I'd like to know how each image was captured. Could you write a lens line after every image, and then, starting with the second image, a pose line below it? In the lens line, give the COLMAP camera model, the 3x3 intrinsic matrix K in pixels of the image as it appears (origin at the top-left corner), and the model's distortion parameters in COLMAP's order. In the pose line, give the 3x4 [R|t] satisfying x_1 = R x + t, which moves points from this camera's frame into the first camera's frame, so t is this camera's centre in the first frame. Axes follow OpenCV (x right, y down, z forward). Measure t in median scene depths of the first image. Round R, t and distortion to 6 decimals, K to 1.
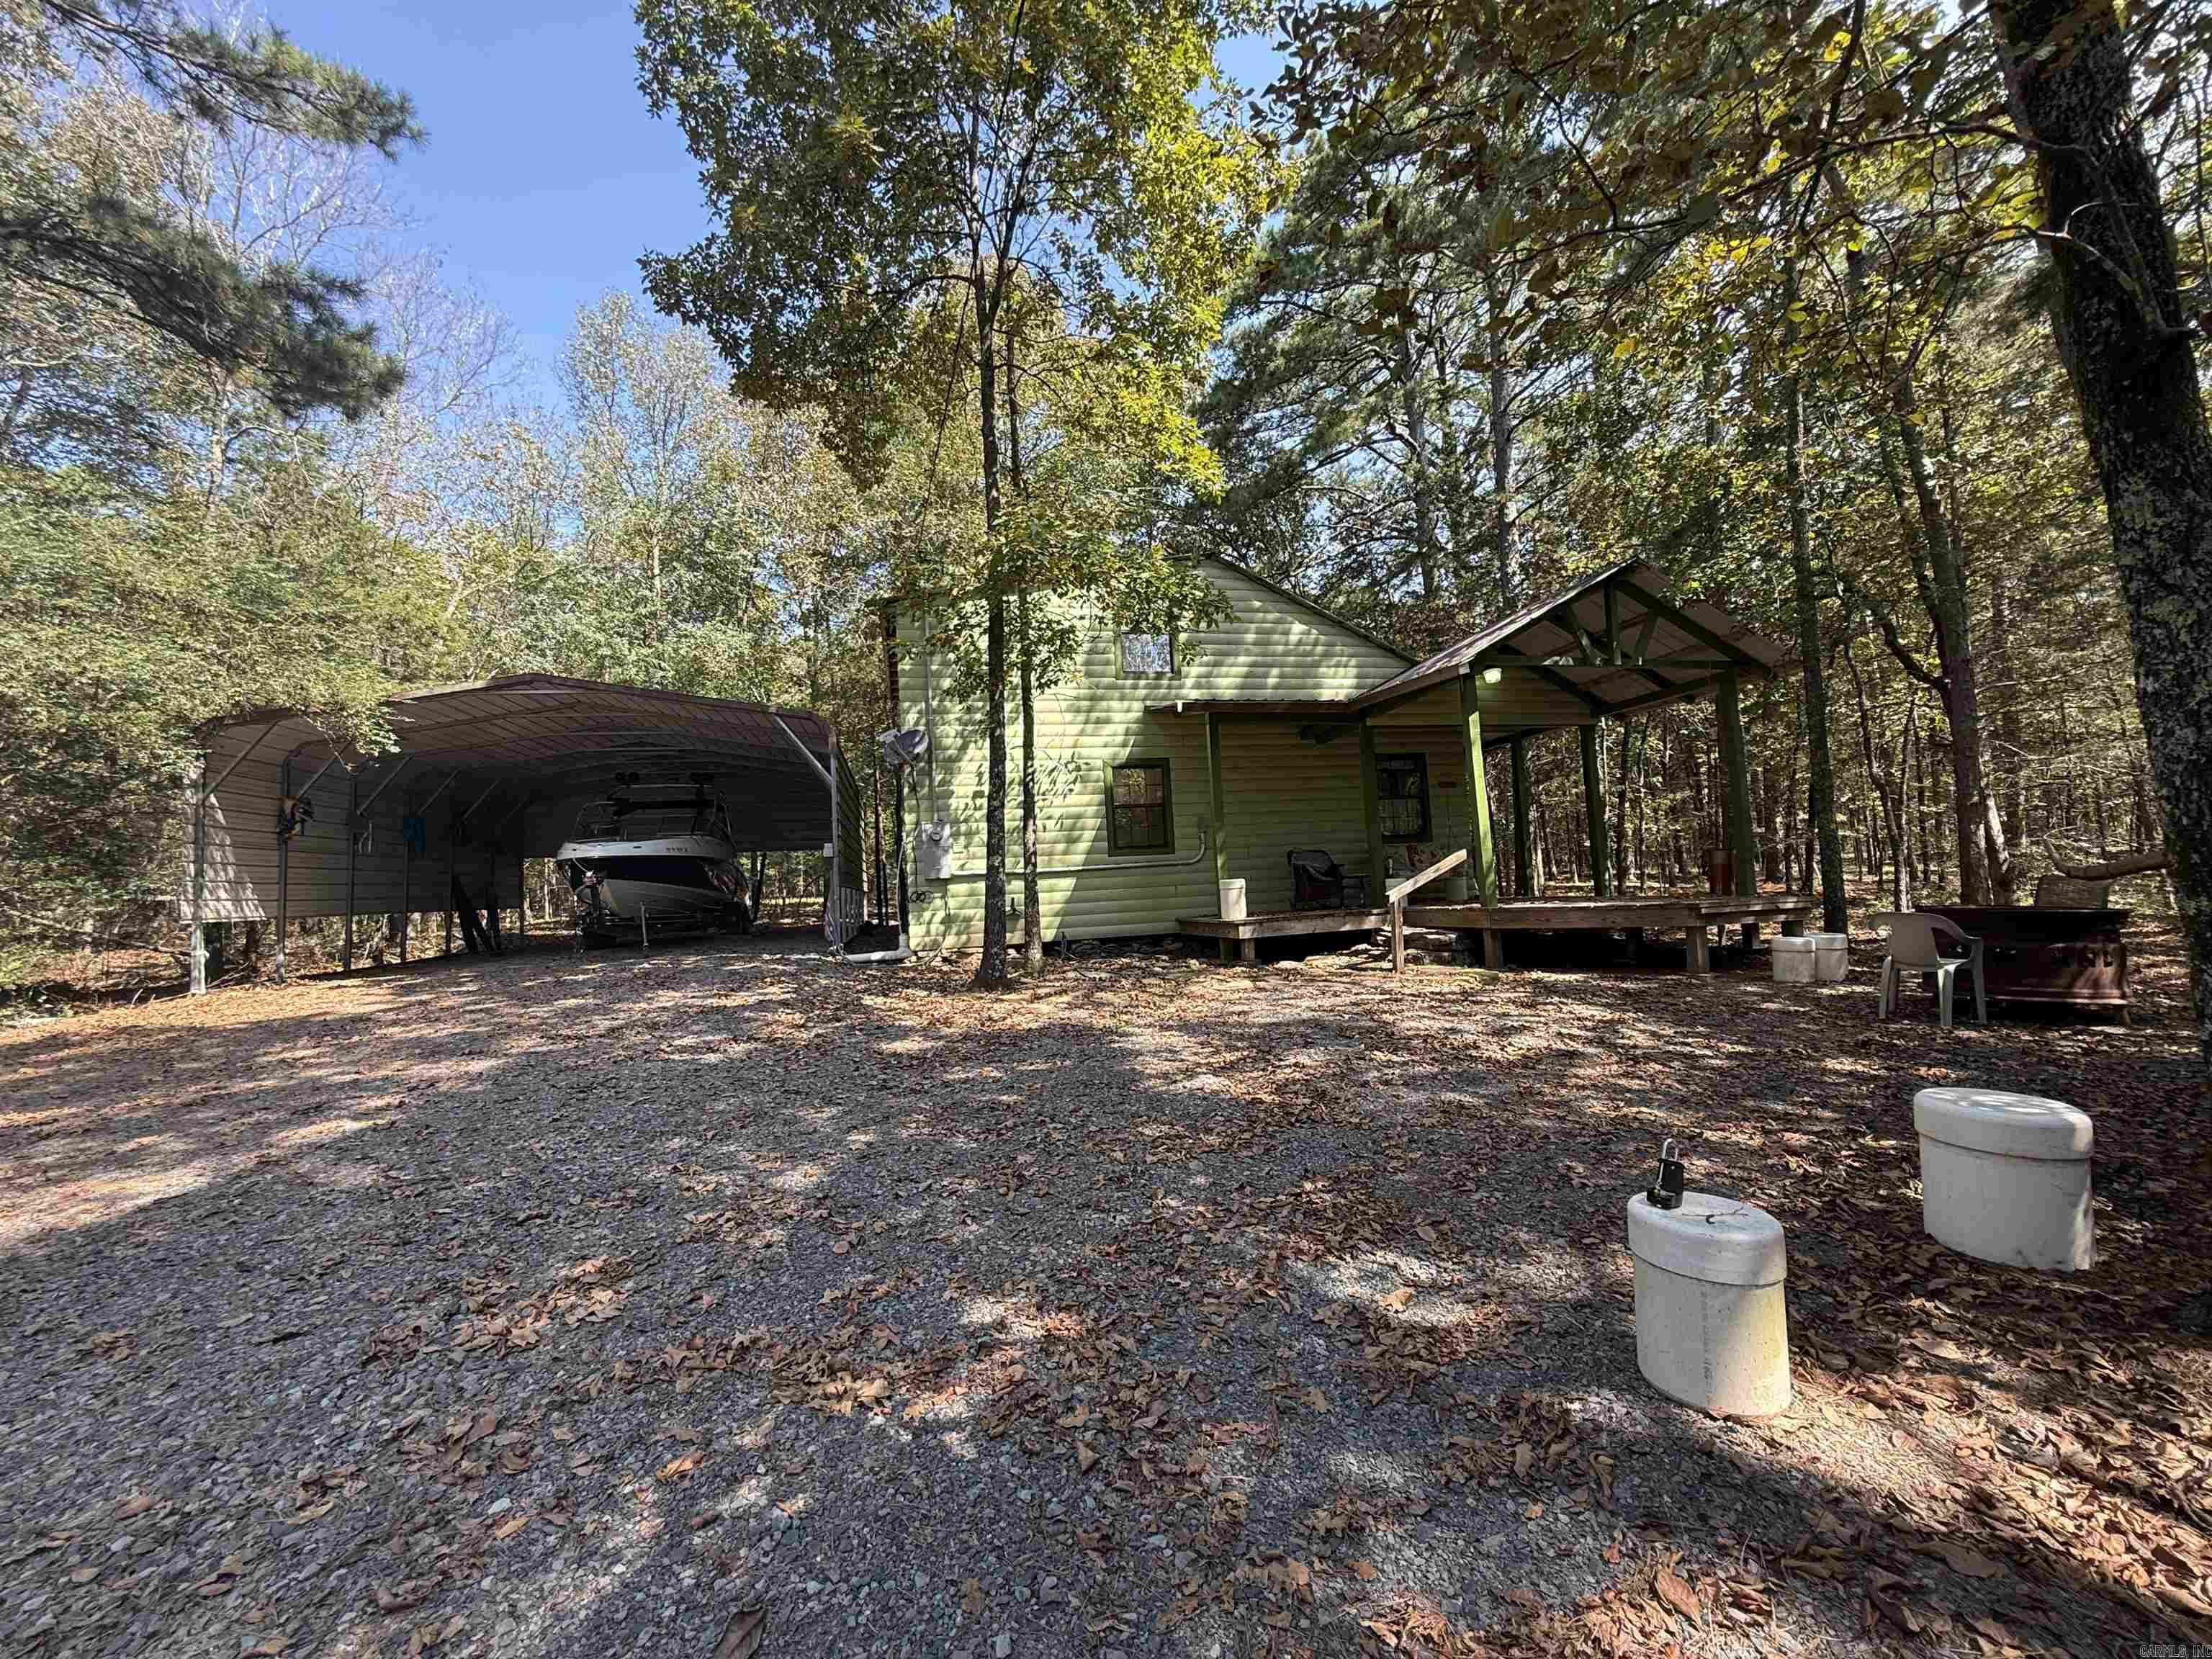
lens RADIAL K [[894.4, 0, 1103.6], [0, 894.4, 828.7], [0, 0, 1]] dist [-0.000452, 0.000150]
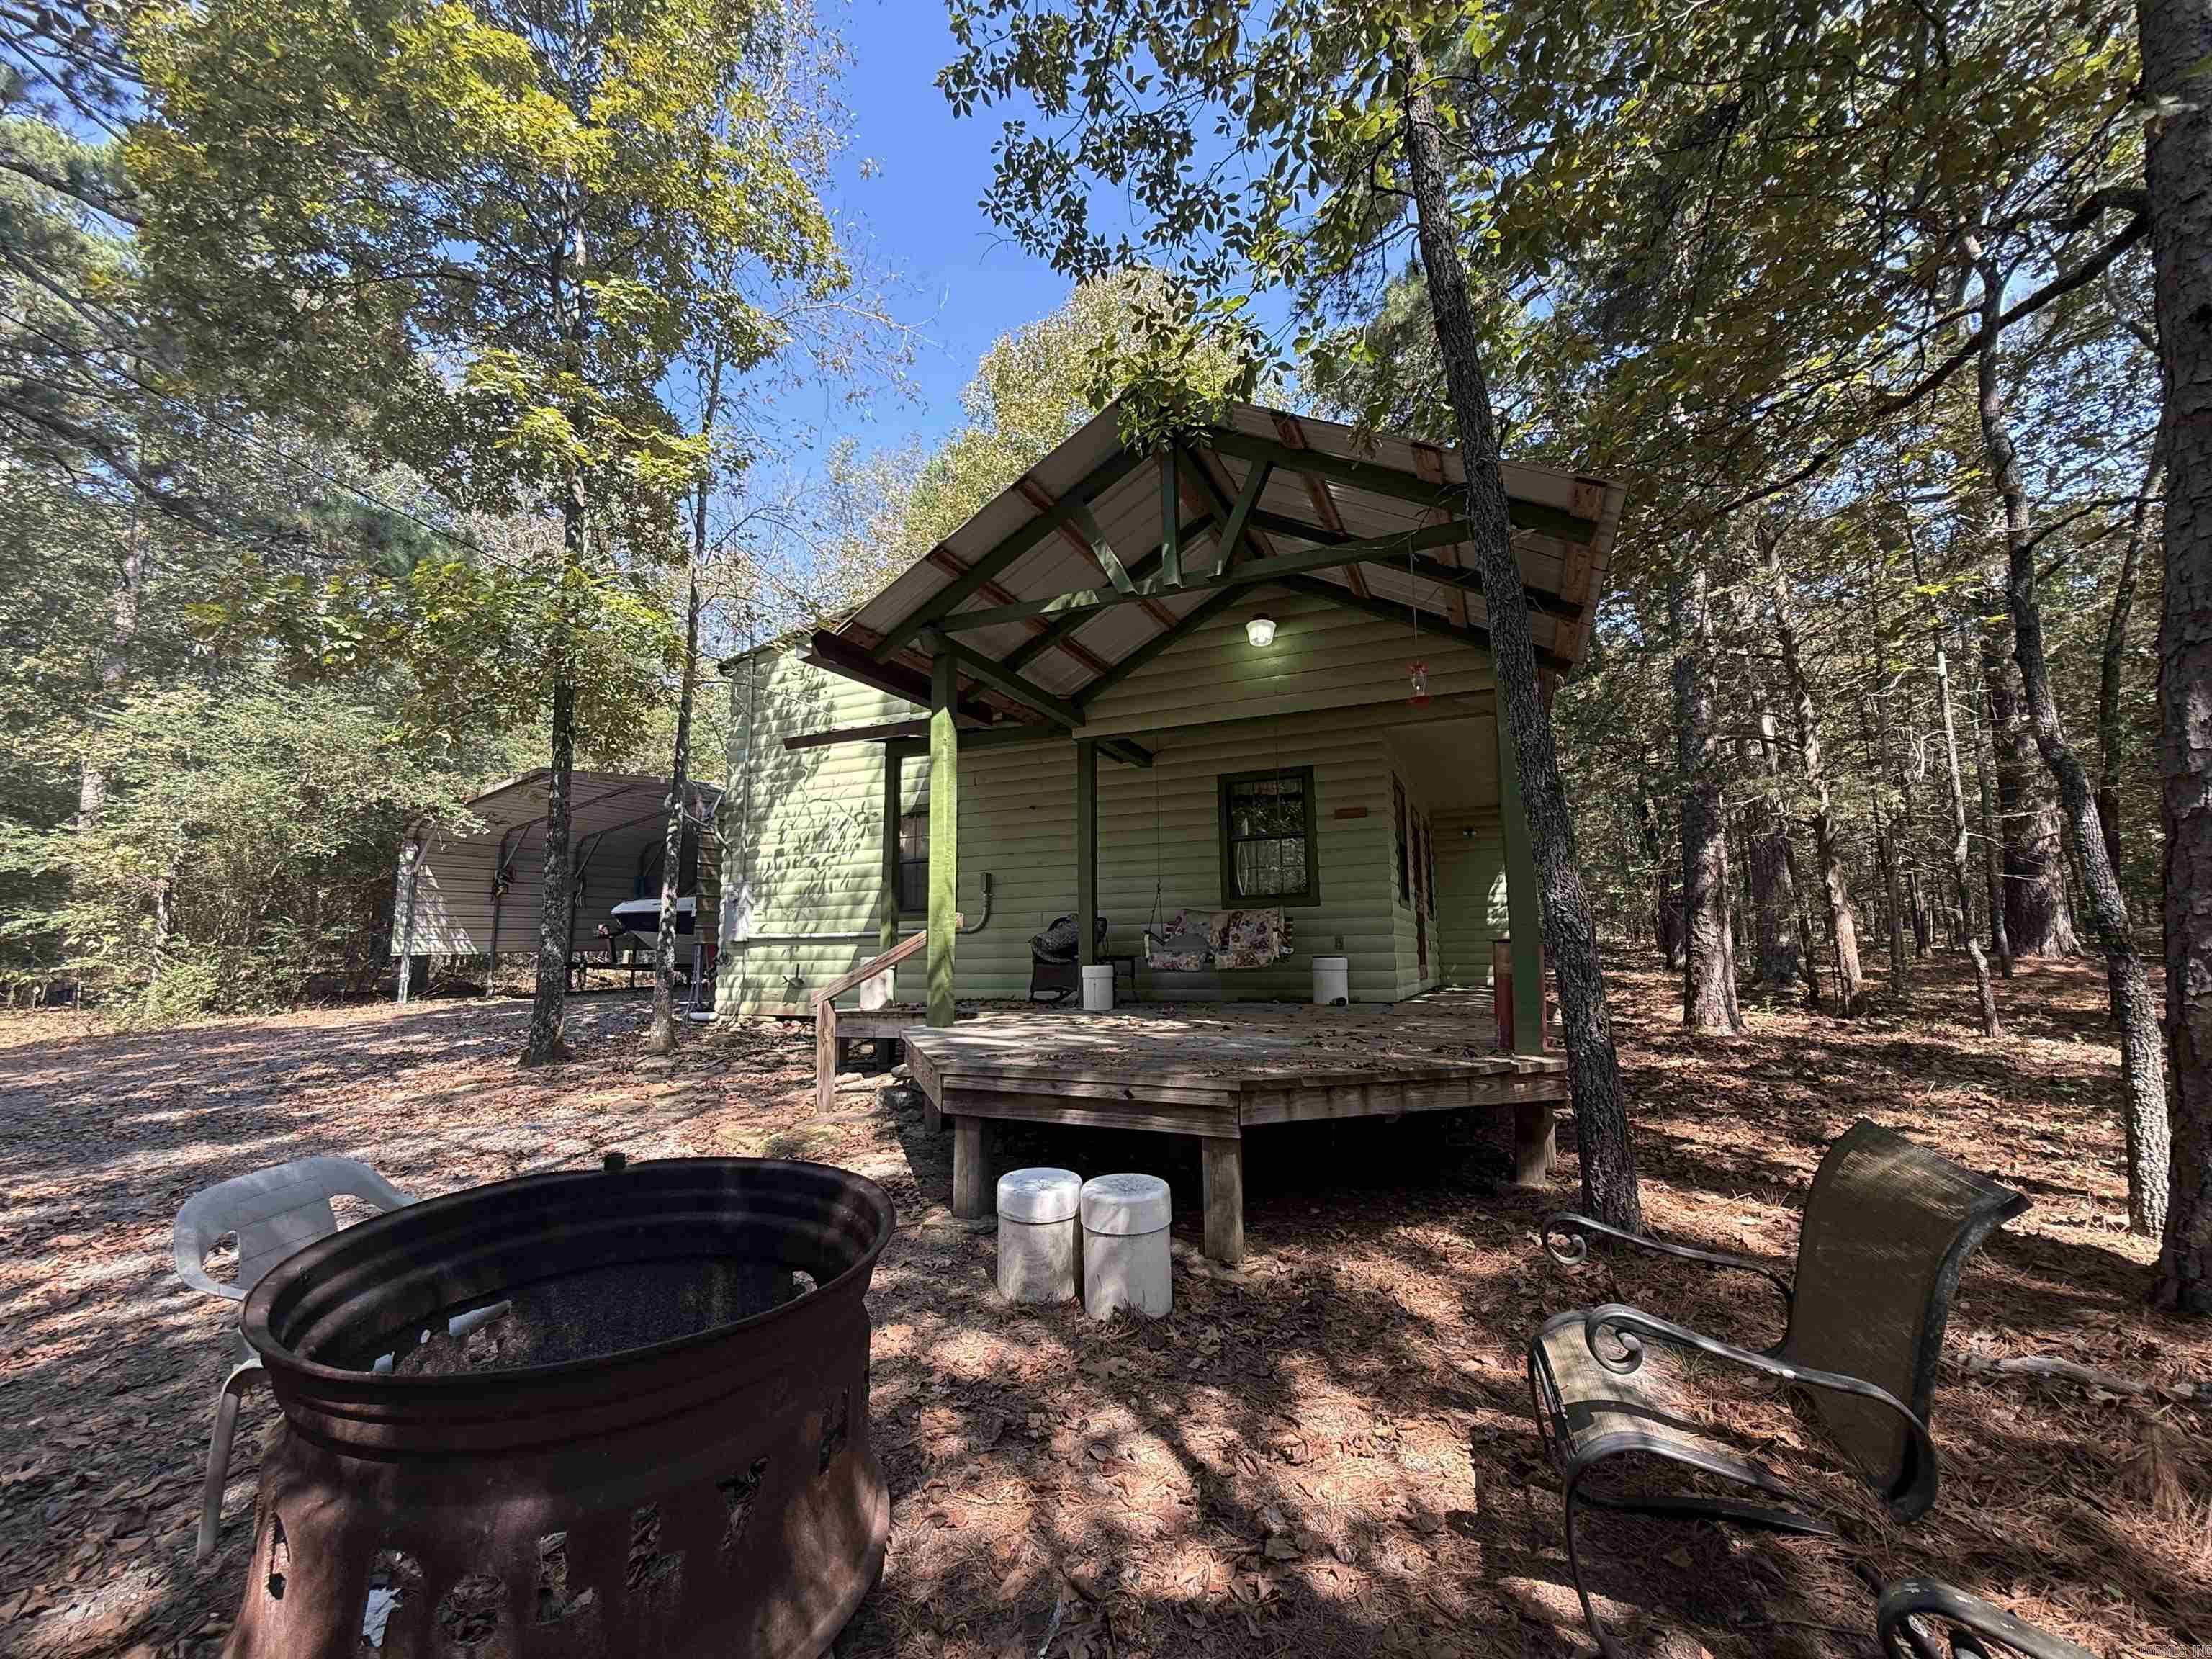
lens RADIAL K [[894.4, 0, 1116.0], [0, 894.4, 827.7], [0, 0, 1]] dist [-0.000452, 0.000150]
pose [[0.791402, -0.042380, -0.609826, 0.730997], [0.017706, 0.998765, -0.046431, -0.015049], [0.611040, 0.025948, 0.791174, 0.471928]]
